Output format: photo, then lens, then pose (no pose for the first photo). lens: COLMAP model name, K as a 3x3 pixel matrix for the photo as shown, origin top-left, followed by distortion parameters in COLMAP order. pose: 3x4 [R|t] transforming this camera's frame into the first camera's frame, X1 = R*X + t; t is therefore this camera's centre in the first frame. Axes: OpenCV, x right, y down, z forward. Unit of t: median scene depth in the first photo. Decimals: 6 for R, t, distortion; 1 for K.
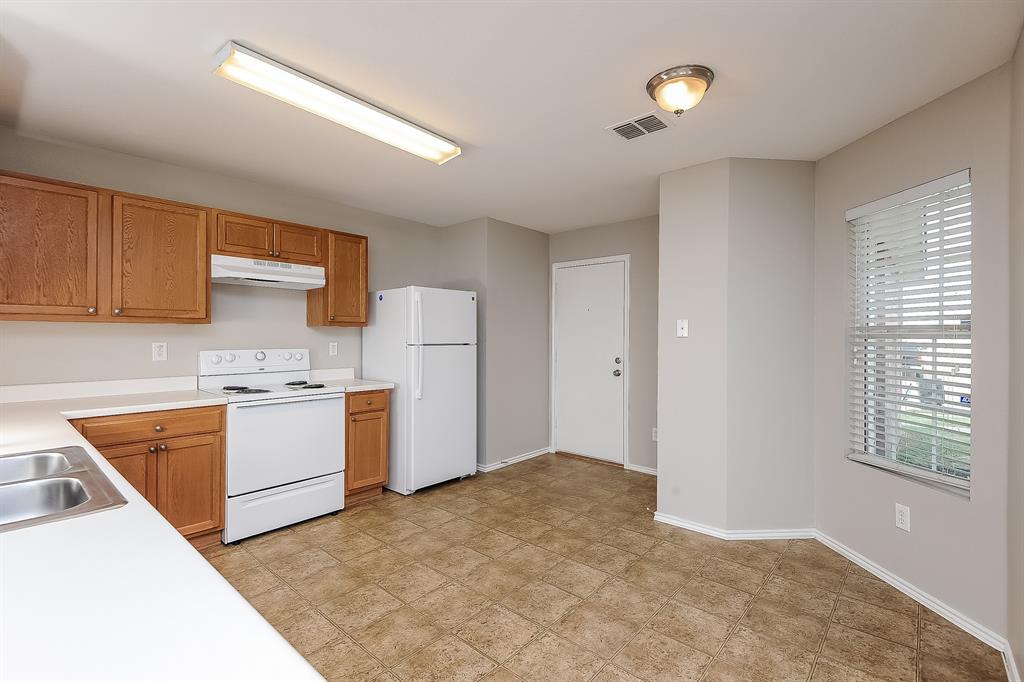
lens RADIAL K [[467.3, 0, 503.0], [0, 467.3, 330.4], [0, 0, 1]] dist [0.000775, -0.000929]
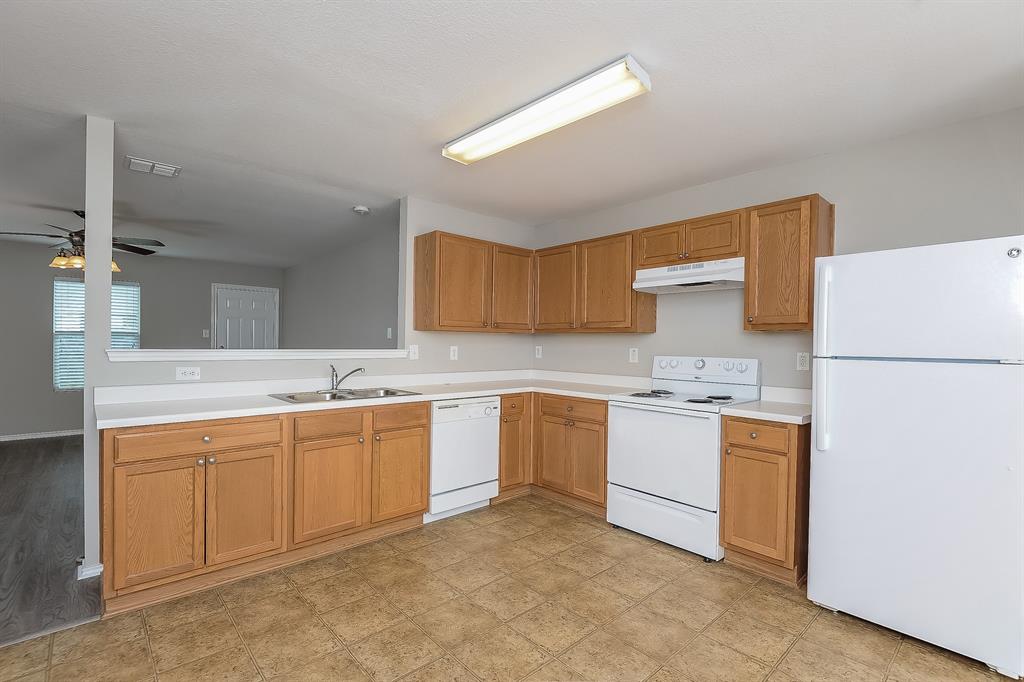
lens RADIAL K [[474.9, 0, 512.0], [0, 474.9, 341.0], [0, 0, 1]] dist [-0.001285, -0.000704]
pose [[-0.113026, -0.006248, -0.993572, 0.491510], [0.002307, 0.999976, -0.006551, 0.013579], [0.993589, -0.003032, -0.113009, 0.736299]]
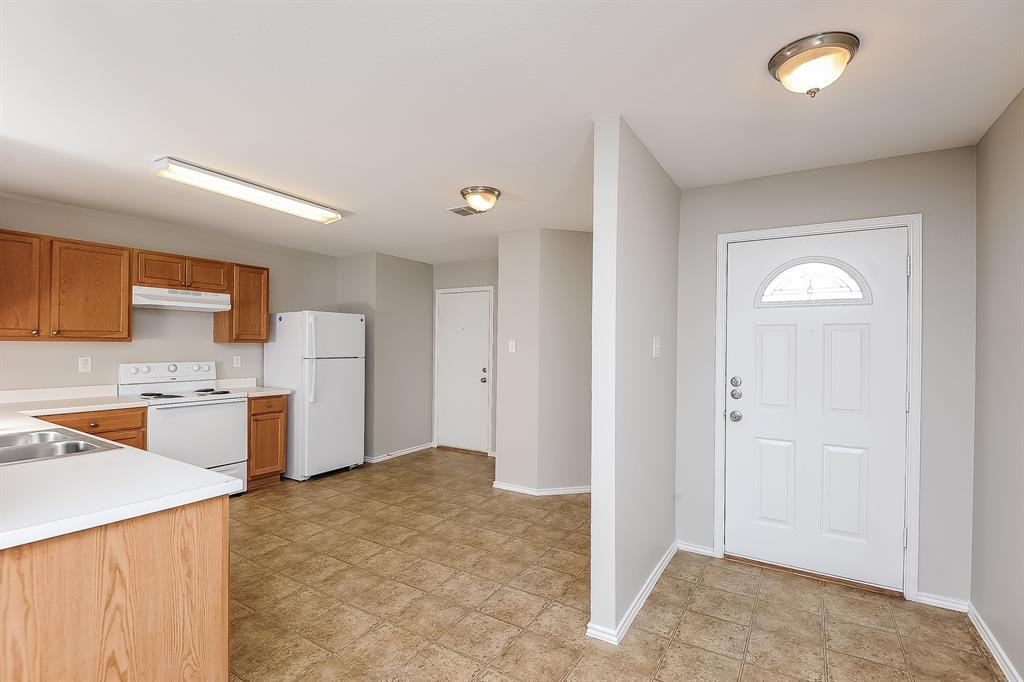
lens RADIAL K [[468.5, 0, 508.4], [0, 468.5, 339.5], [0, 0, 1]] dist [-0.000487, -0.015766]
pose [[0.983513, 0.006619, 0.180718, 0.115003], [-0.006655, 0.999978, -0.000407, -0.023870], [-0.180717, -0.000802, 0.983535, -0.339551]]
